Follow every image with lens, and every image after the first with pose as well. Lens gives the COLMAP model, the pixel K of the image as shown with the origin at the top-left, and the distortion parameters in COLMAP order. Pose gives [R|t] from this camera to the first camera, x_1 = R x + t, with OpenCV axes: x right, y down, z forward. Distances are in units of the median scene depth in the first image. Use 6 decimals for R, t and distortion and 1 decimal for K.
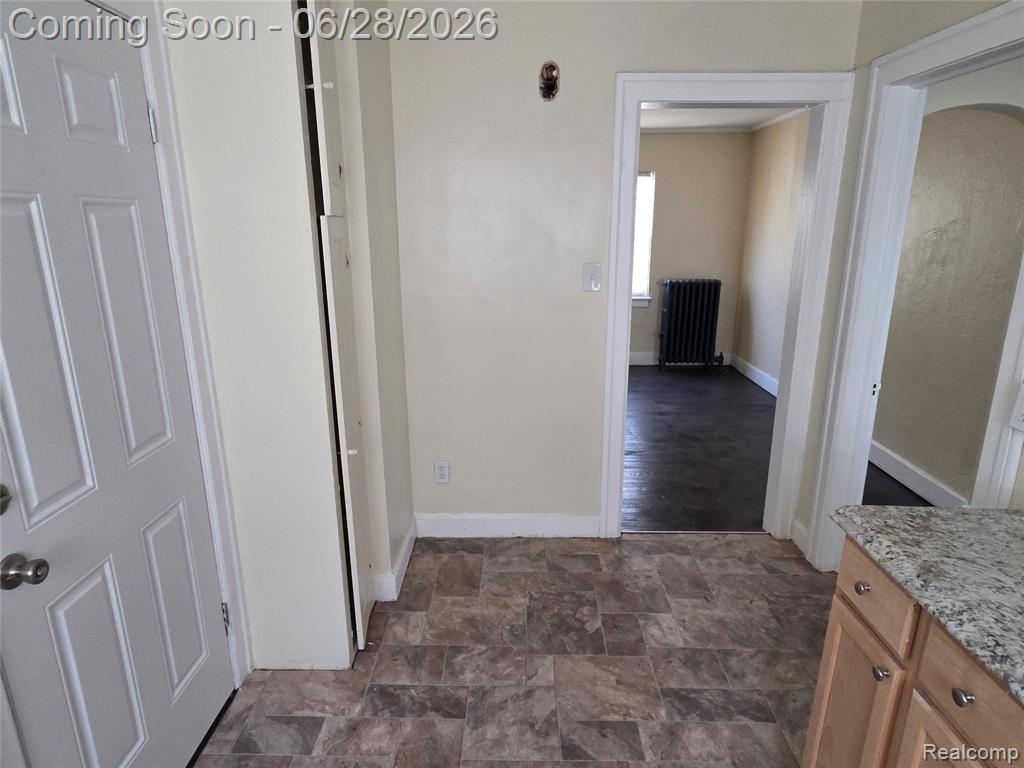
lens RADIAL K [[608.4, 0, 510.5], [0, 608.4, 386.1], [0, 0, 1]] dist [0.001427, 0.000334]
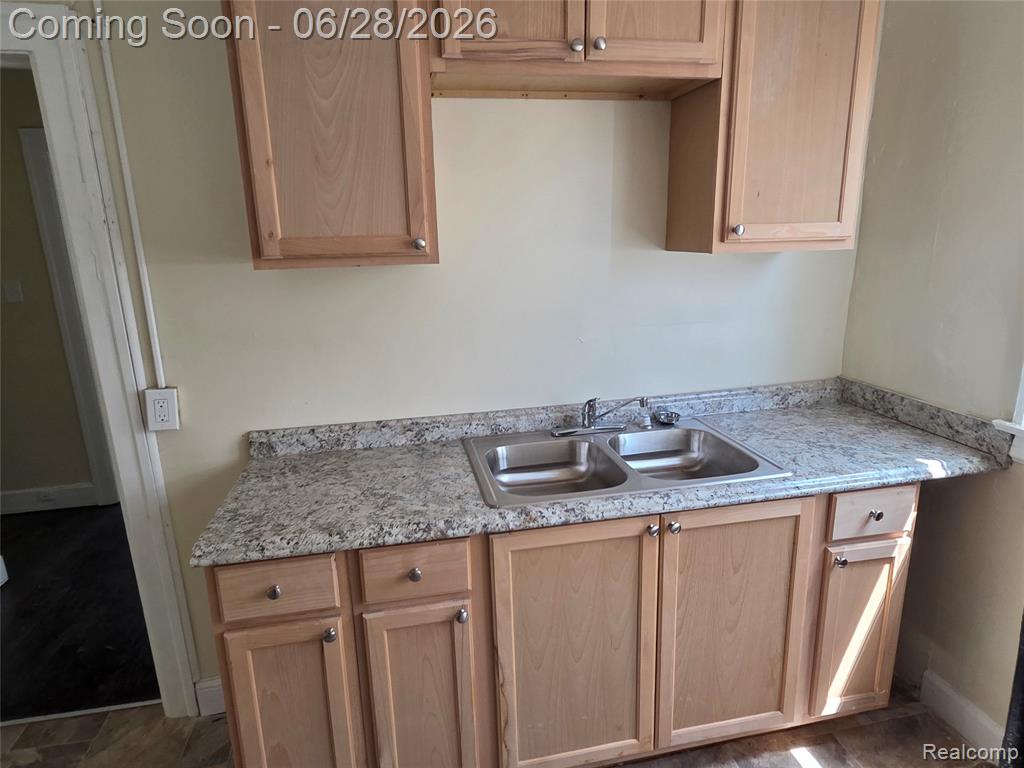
lens RADIAL K [[608.4, 0, 511.2], [0, 608.4, 384.3], [0, 0, 1]] dist [0.001427, 0.000334]
pose [[-0.210844, -0.229666, 0.950157, -0.441033], [0.286396, 0.914841, 0.284682, -0.184096], [-0.934624, 0.332144, -0.127113, 0.712326]]
